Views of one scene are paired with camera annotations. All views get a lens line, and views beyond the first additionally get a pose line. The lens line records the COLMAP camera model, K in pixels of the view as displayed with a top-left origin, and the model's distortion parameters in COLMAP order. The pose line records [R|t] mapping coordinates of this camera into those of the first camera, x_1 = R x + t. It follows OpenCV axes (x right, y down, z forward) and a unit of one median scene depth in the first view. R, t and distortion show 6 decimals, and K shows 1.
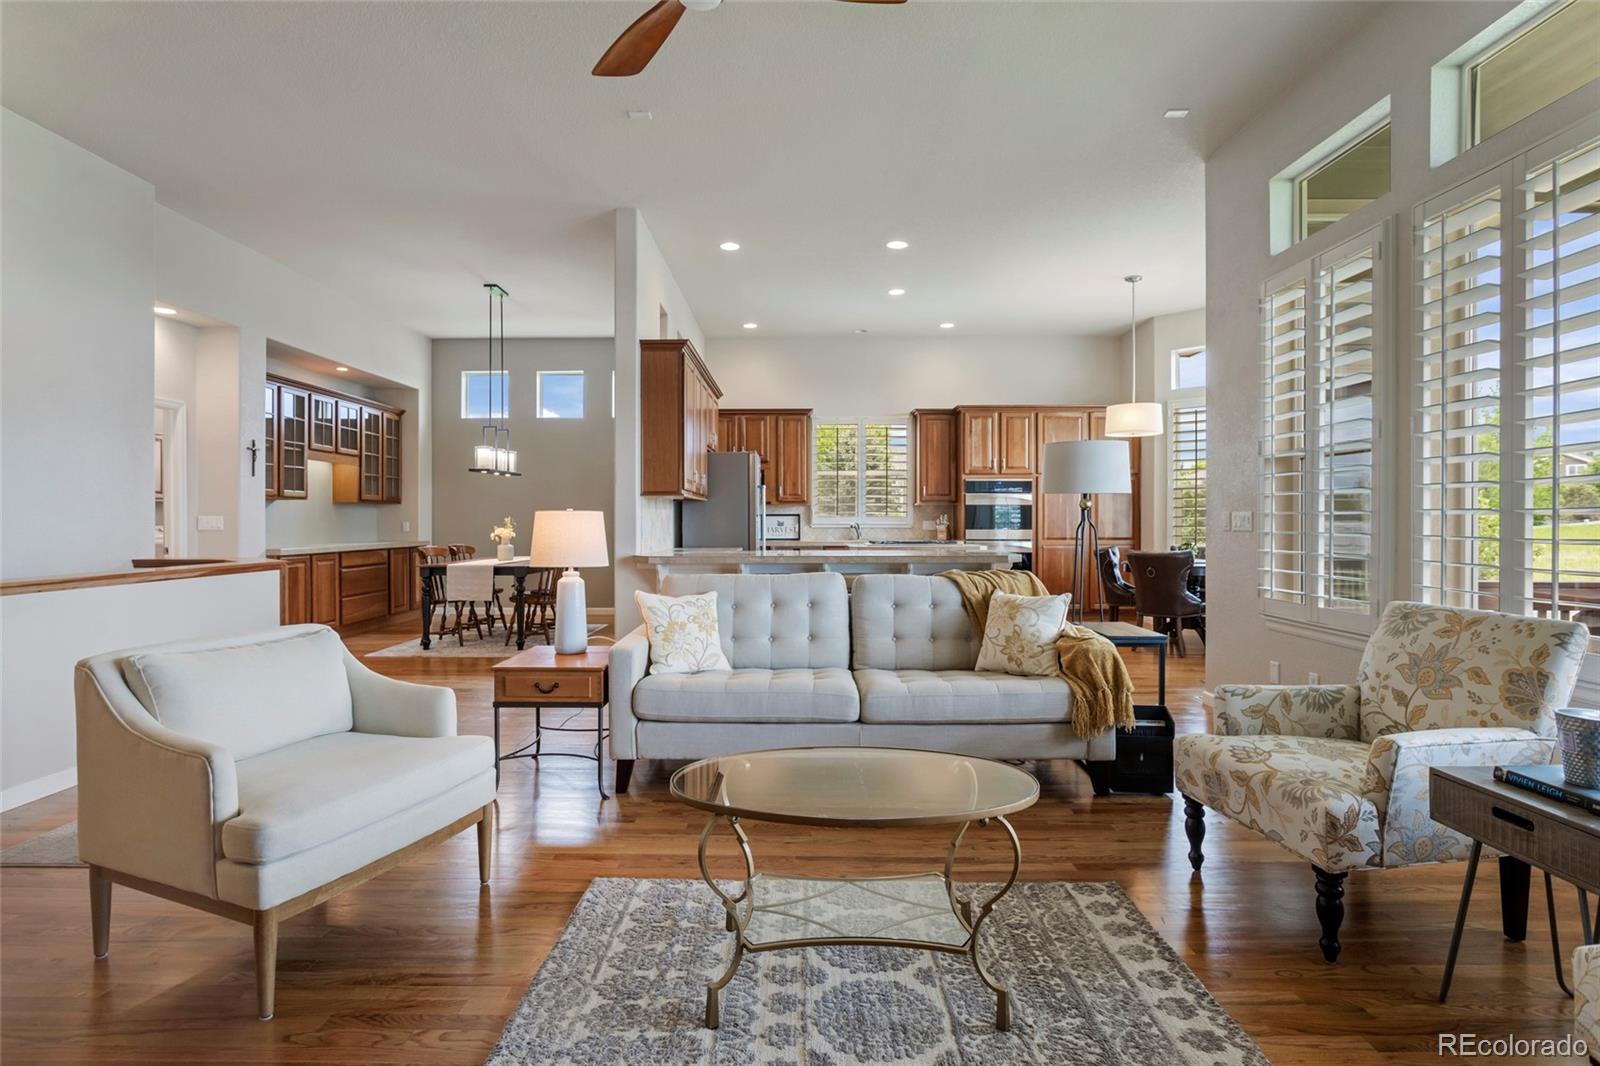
lens RADIAL K [[799.8, 0, 792.3], [0, 799.8, 526.3], [0, 0, 1]] dist [-0.005918, 0.000458]
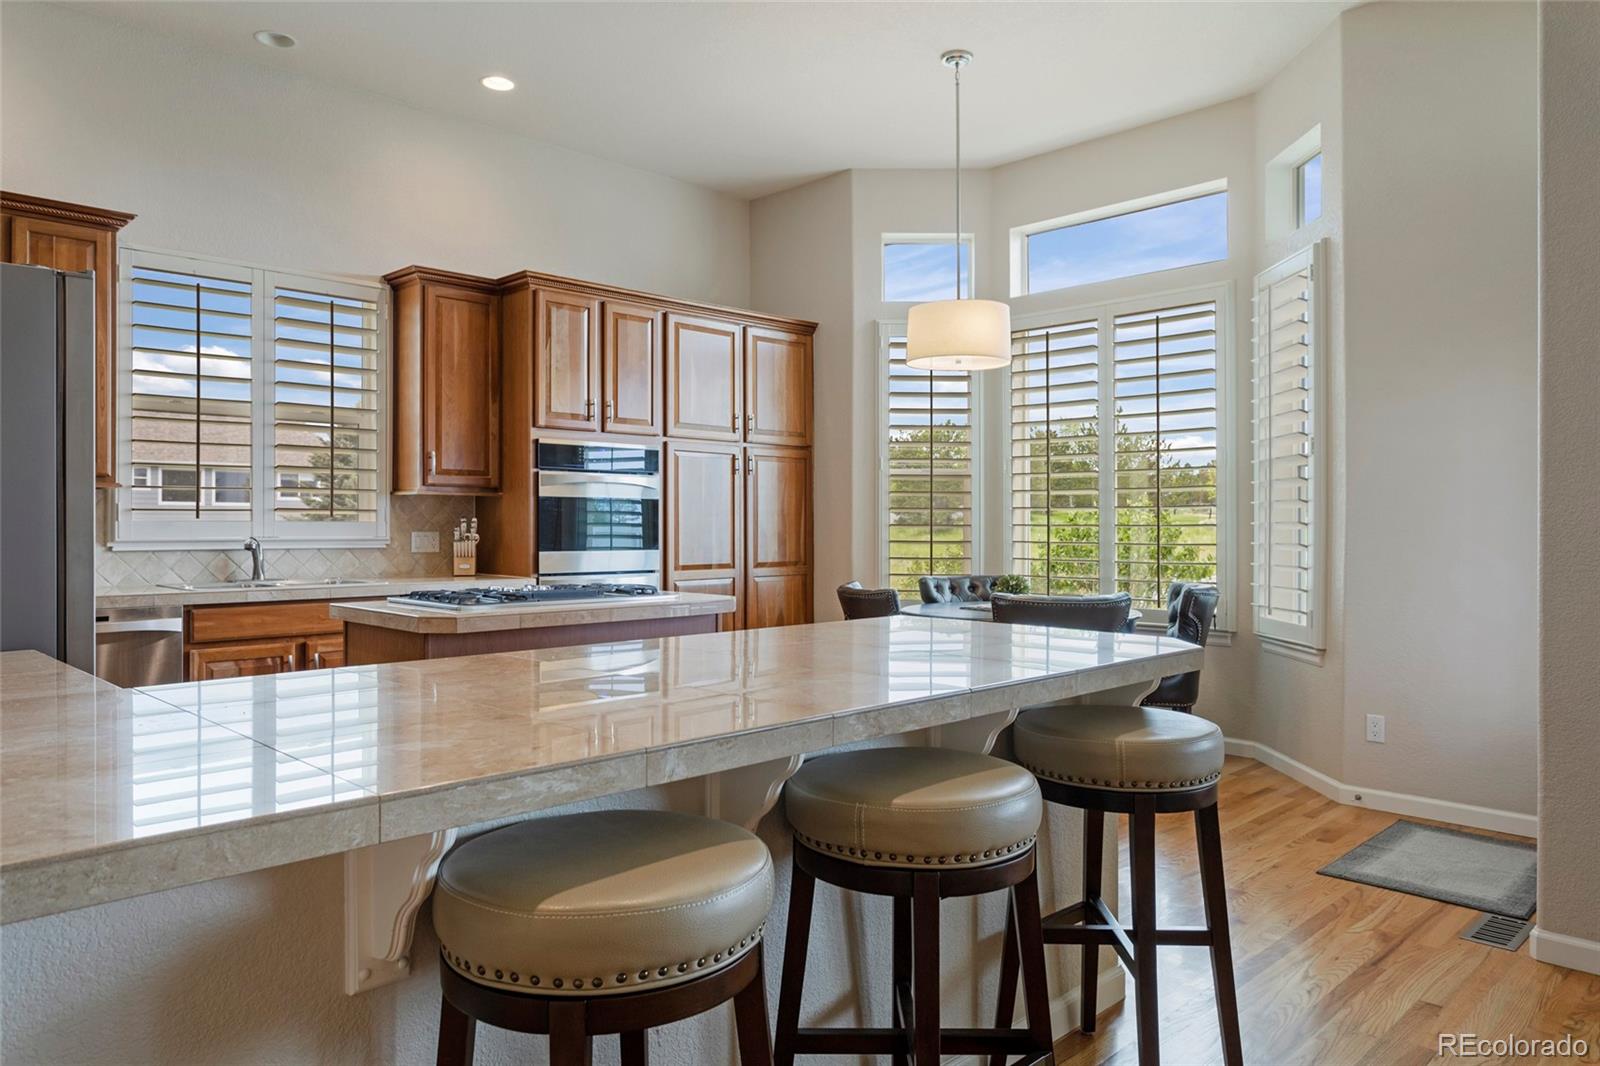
lens RADIAL K [[1068.3, 0, 800.0], [0, 1068.3, 533.0], [0, 0, 1]] dist [-0.020821, 0.000971]
pose [[0.702326, -0.004033, 0.711844, -0.104217], [0.003156, 0.999992, 0.002553, -0.007570], [-0.711848, 0.000454, 0.702333, 0.480190]]
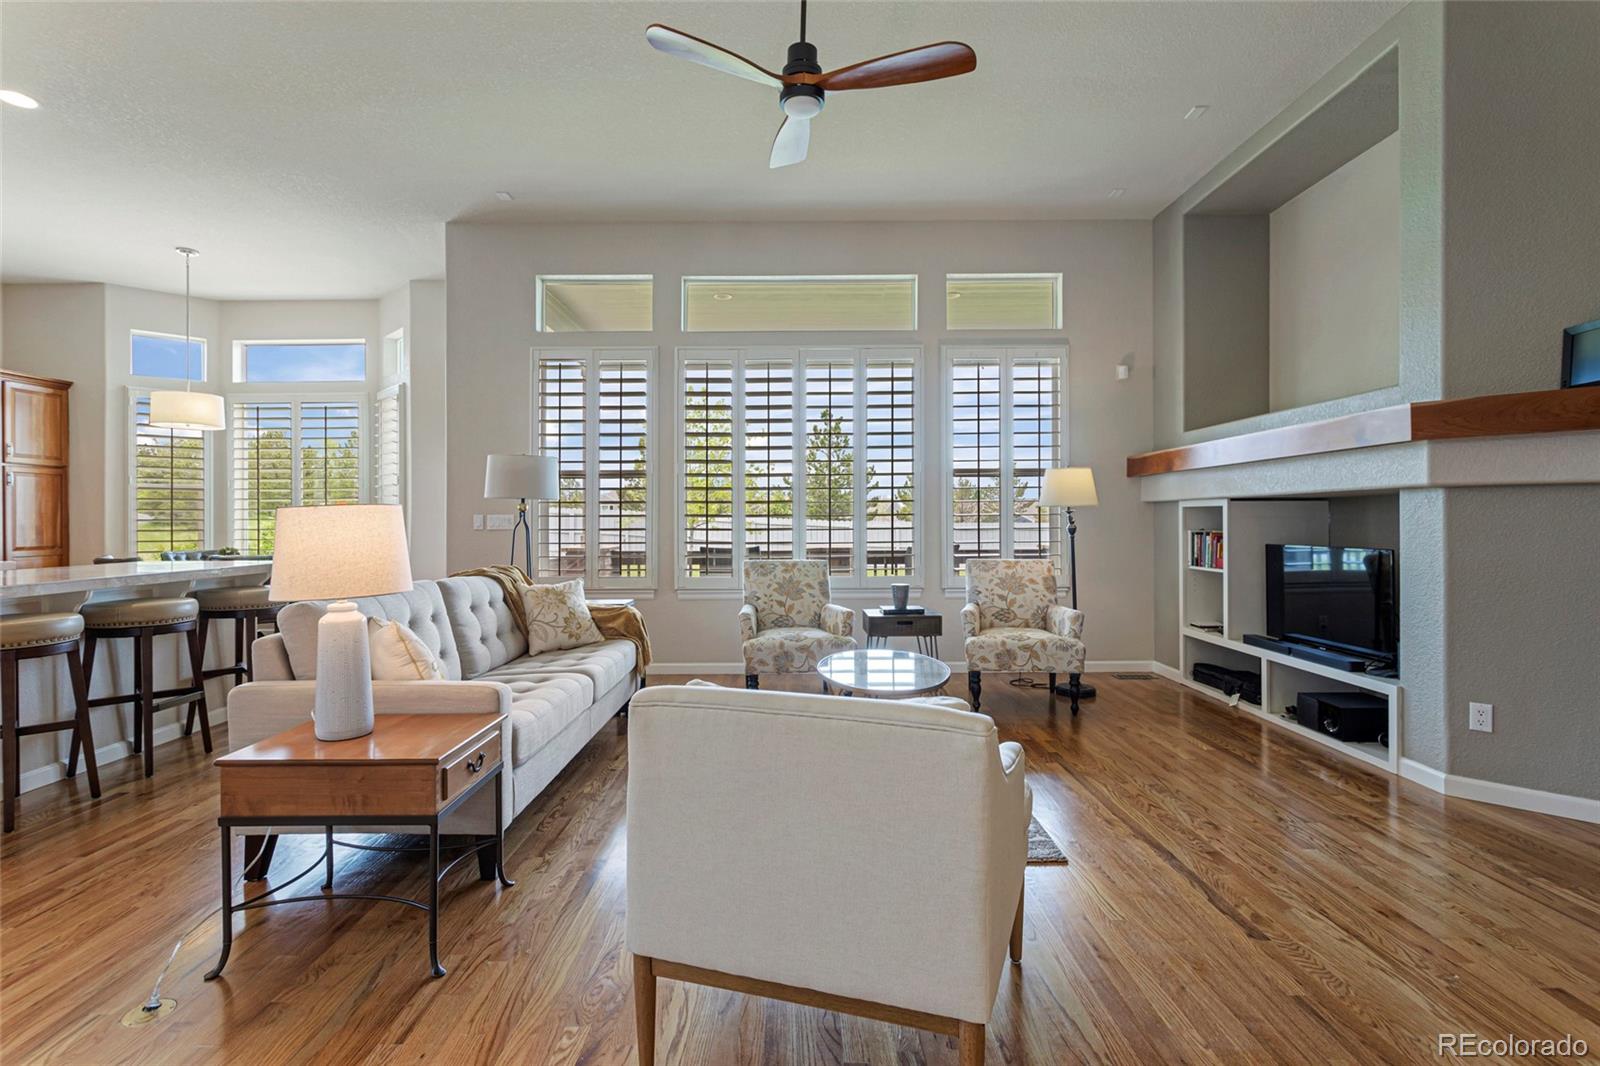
lens RADIAL K [[774.4, 0, 795.9], [0, 774.4, 522.2], [0, 0, 1]] dist [-0.002267, 0.000979]
pose [[-0.005085, 0.000235, 0.999987, -0.355386], [0.012691, 0.999919, -0.000171, -0.000178], [-0.999907, 0.012690, -0.005087, 0.263878]]
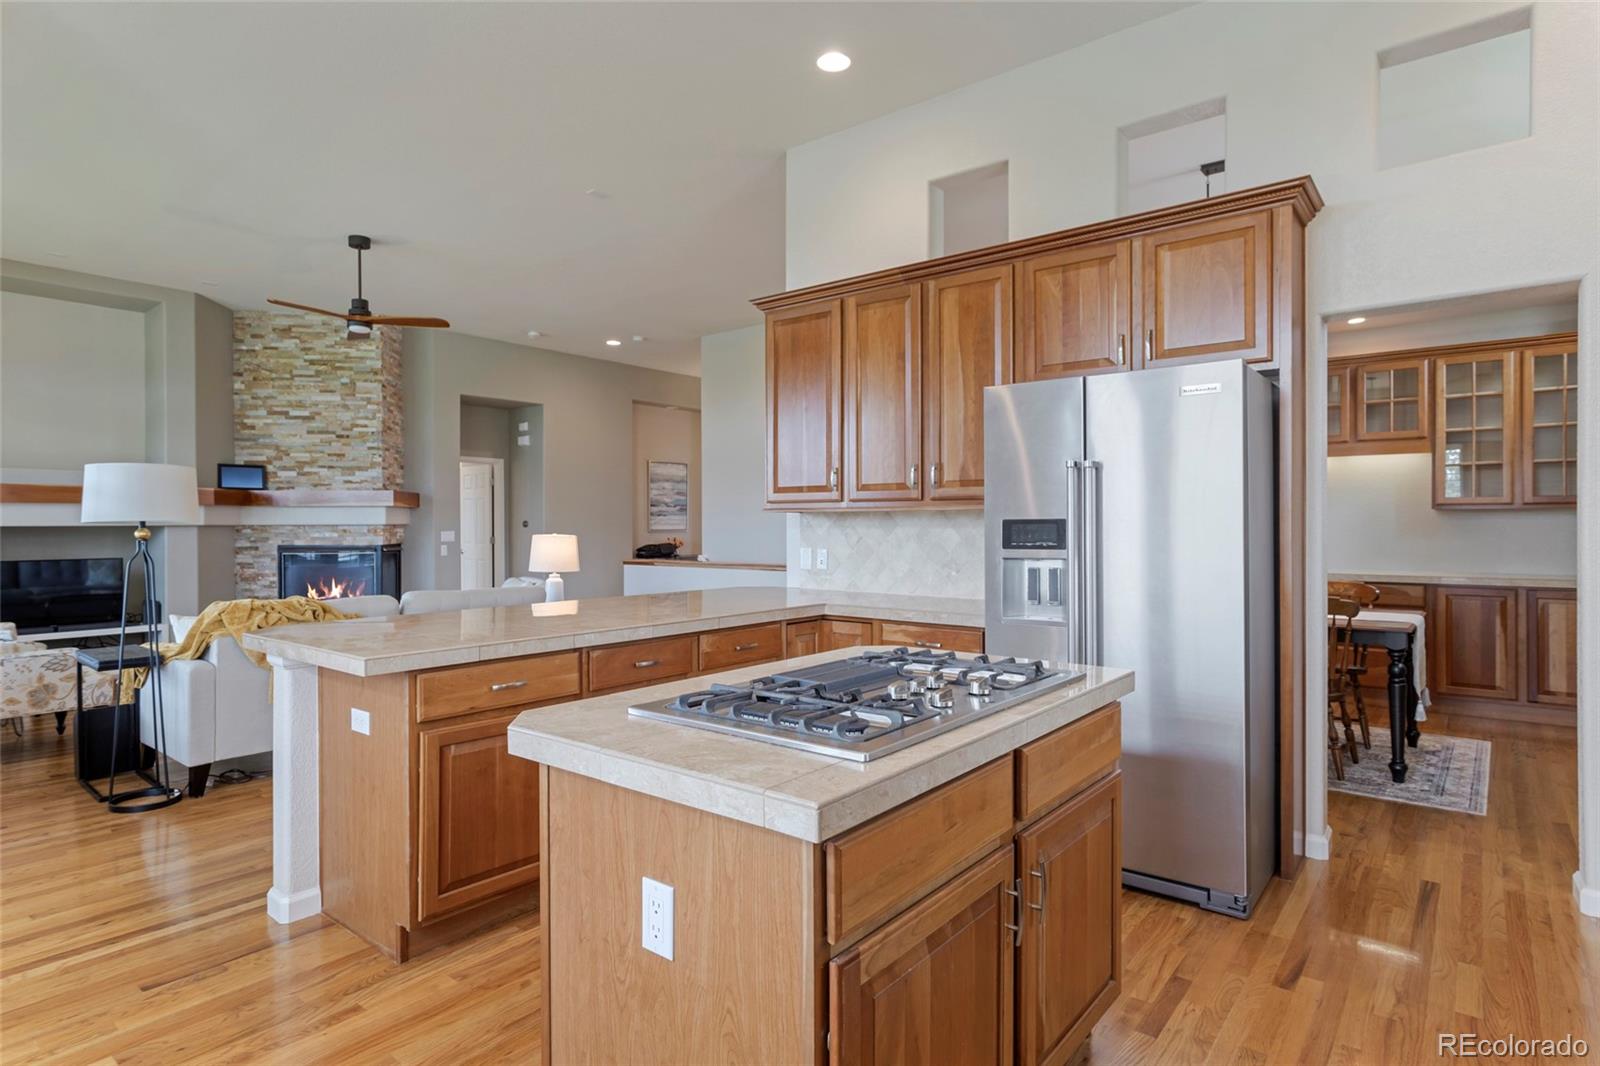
lens RADIAL K [[856.7, 0, 789.5], [0, 856.7, 520.1], [0, 0, 1]] dist [-0.002862, -0.000652]
pose [[-0.623615, 0.000095, -0.781731, 0.296260], [-0.001570, 0.999998, 0.001374, -0.020439], [0.781730, 0.002084, -0.623614, 0.966139]]
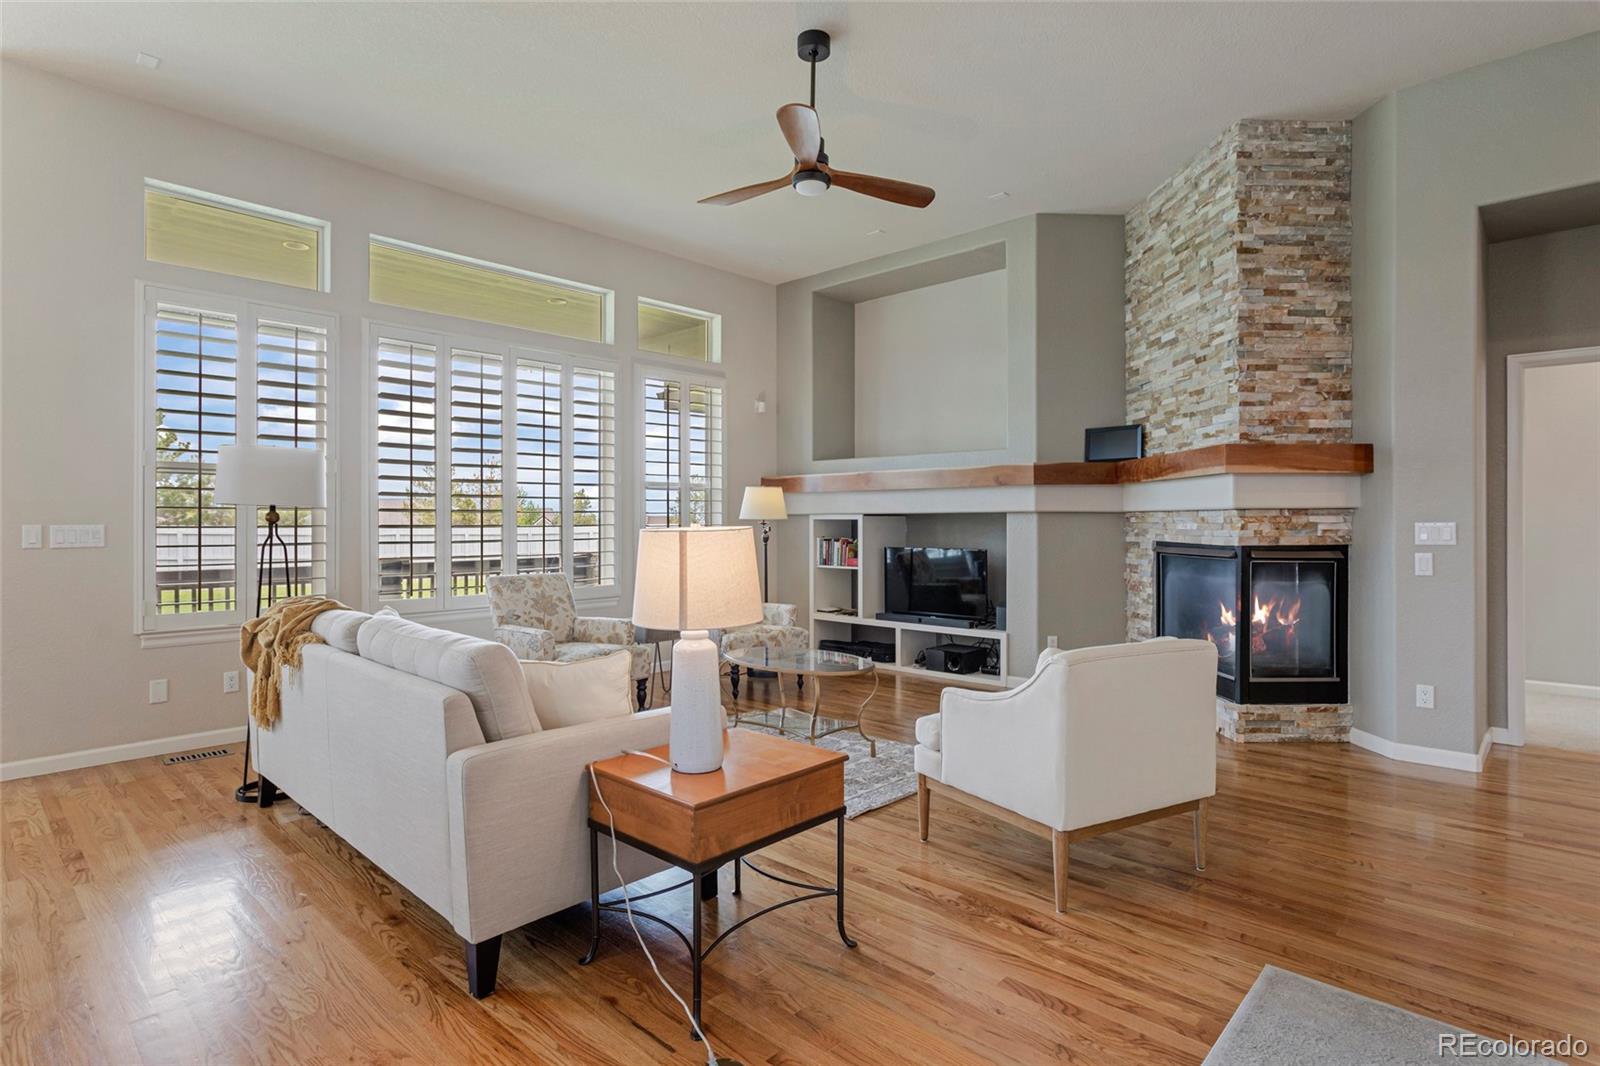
lens RADIAL K [[823.6, 0, 794.5], [0, 823.6, 521.9], [0, 0, 1]] dist [-0.002425, 0.000183]
pose [[-0.732349, 0.002149, 0.680926, -0.302812], [0.007893, 0.999955, 0.005333, -0.010242], [-0.680883, 0.009281, -0.732333, 0.565955]]
